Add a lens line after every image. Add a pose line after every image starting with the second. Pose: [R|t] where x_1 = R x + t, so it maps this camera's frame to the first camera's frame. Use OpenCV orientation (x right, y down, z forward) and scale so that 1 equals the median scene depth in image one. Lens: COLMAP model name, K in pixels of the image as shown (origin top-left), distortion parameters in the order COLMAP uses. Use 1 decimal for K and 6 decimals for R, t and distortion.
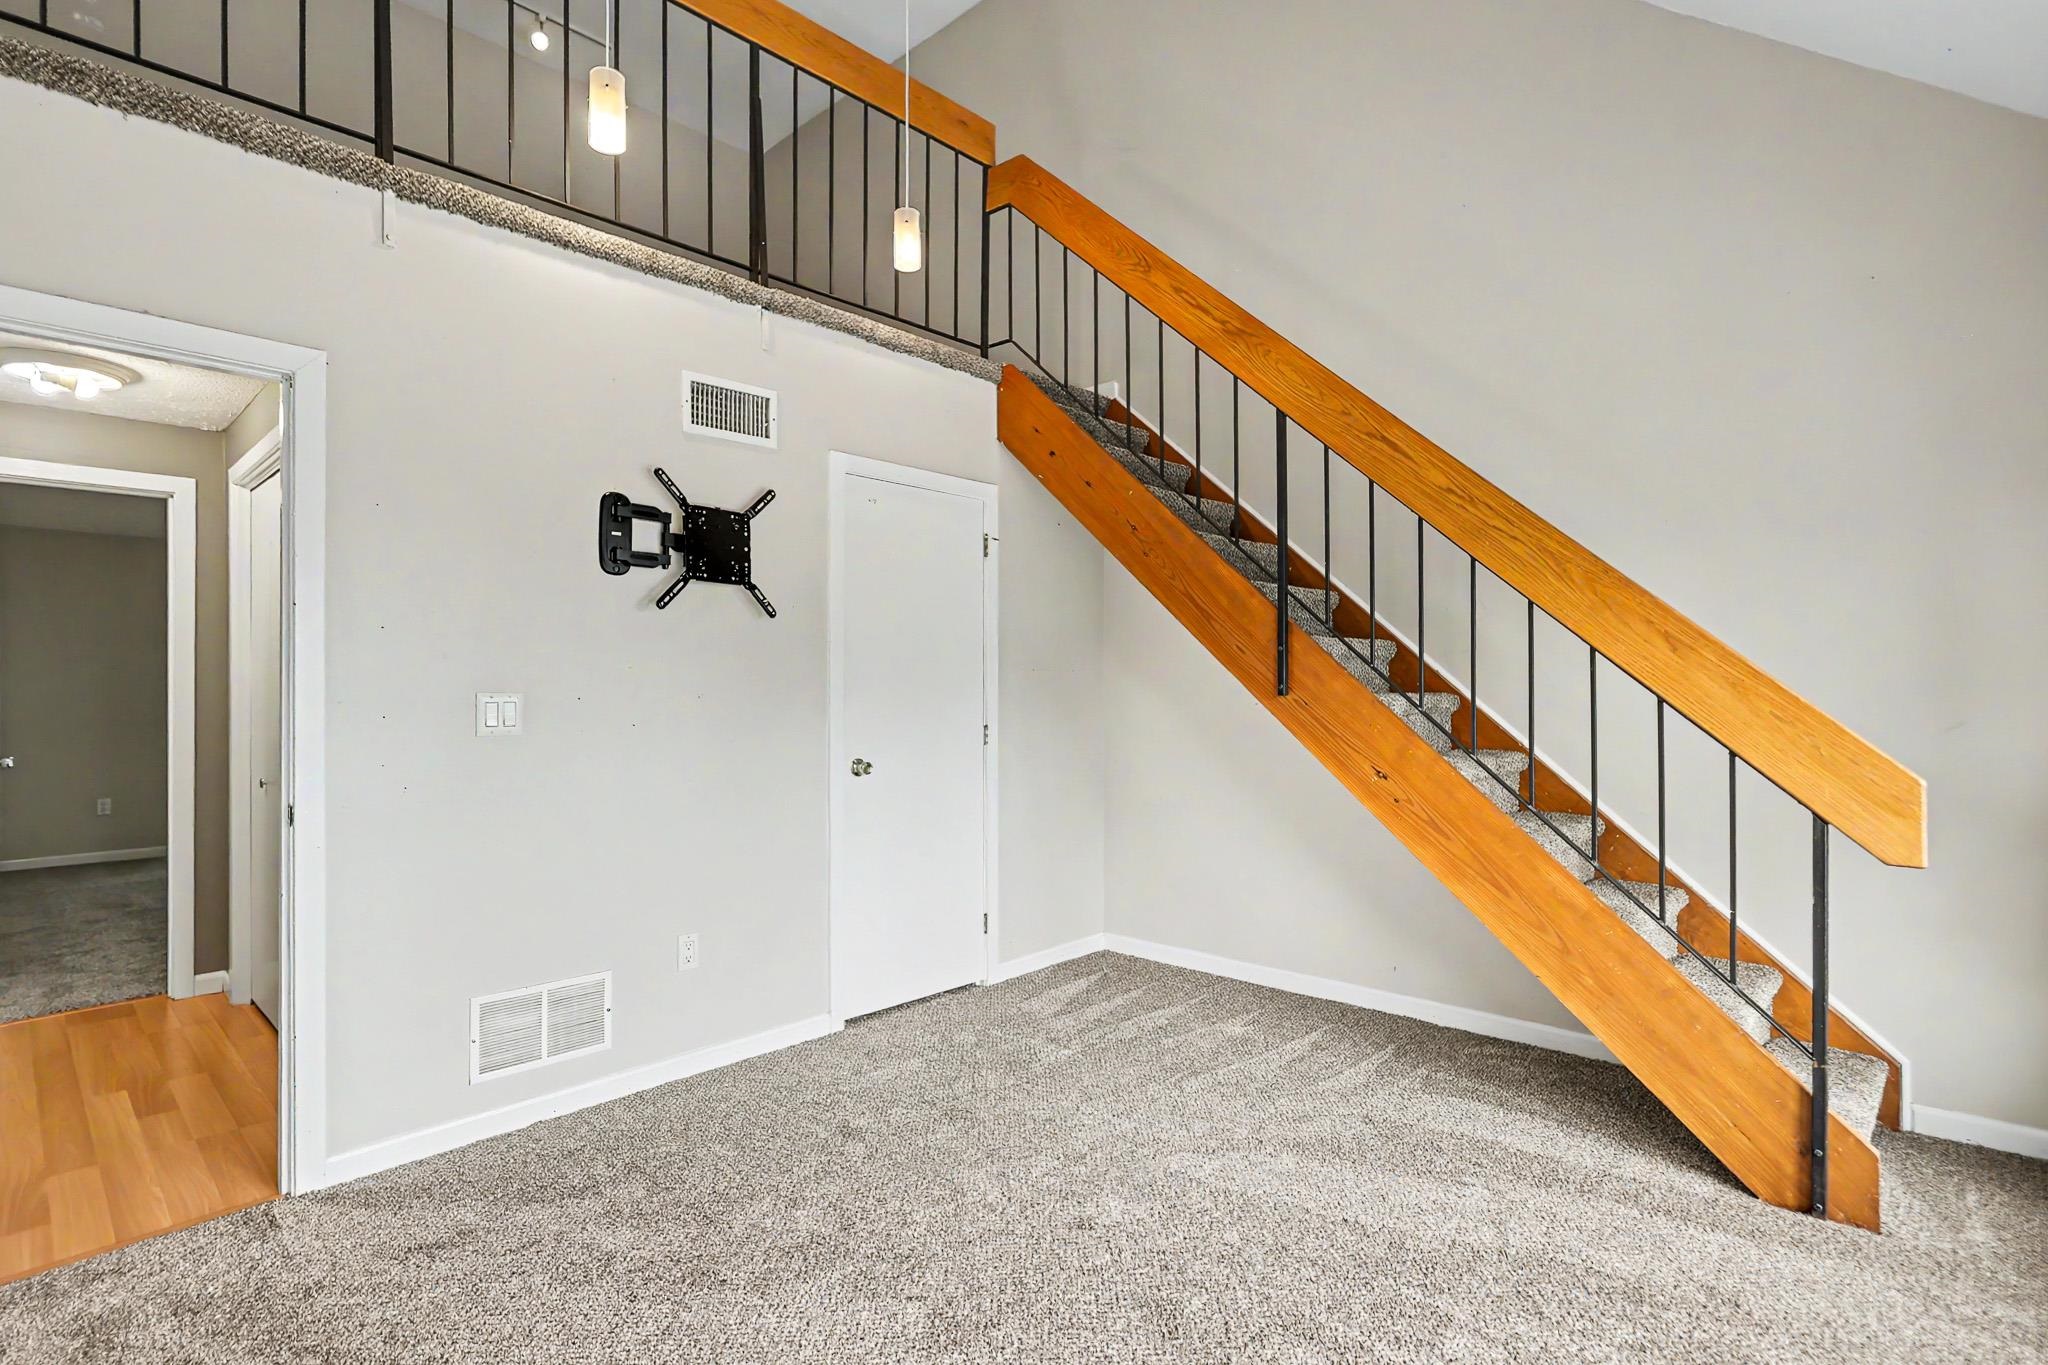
lens RADIAL K [[994.4, 0, 1001.6], [0, 994.4, 676.1], [0, 0, 1]] dist [0.000790, 0.000624]
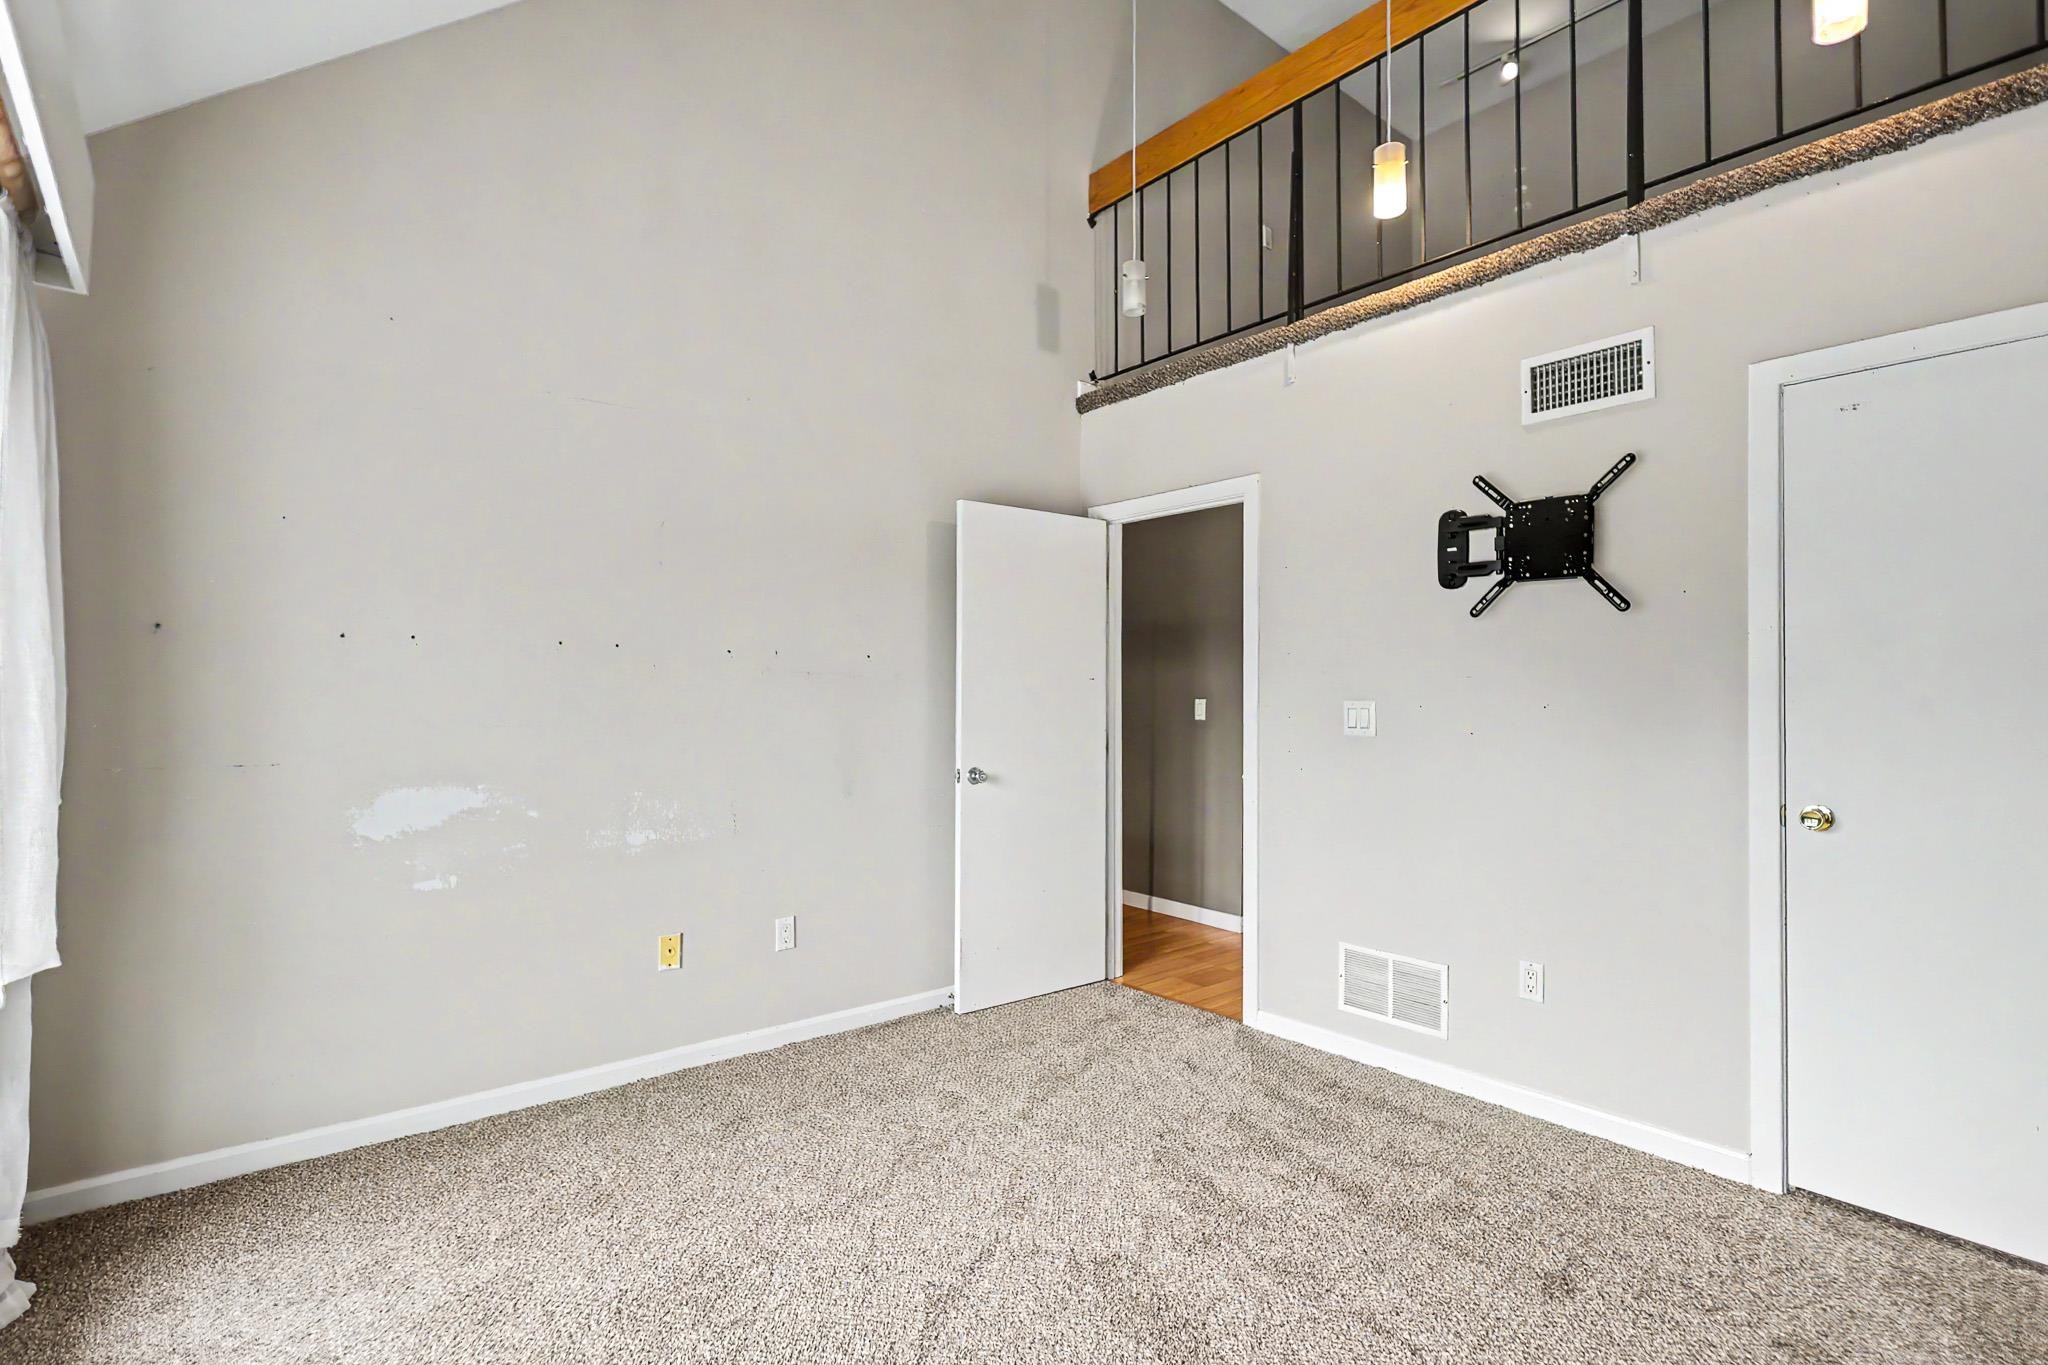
lens RADIAL K [[981.7, 0, 1039.8], [0, 981.7, 689.4], [0, 0, 1]] dist [-0.002065, 0.000654]
pose [[-0.094007, -0.014511, -0.995466, 0.653887], [0.003328, 0.999884, -0.014890, 0.016932], [0.995566, -0.004713, -0.093947, 0.638766]]
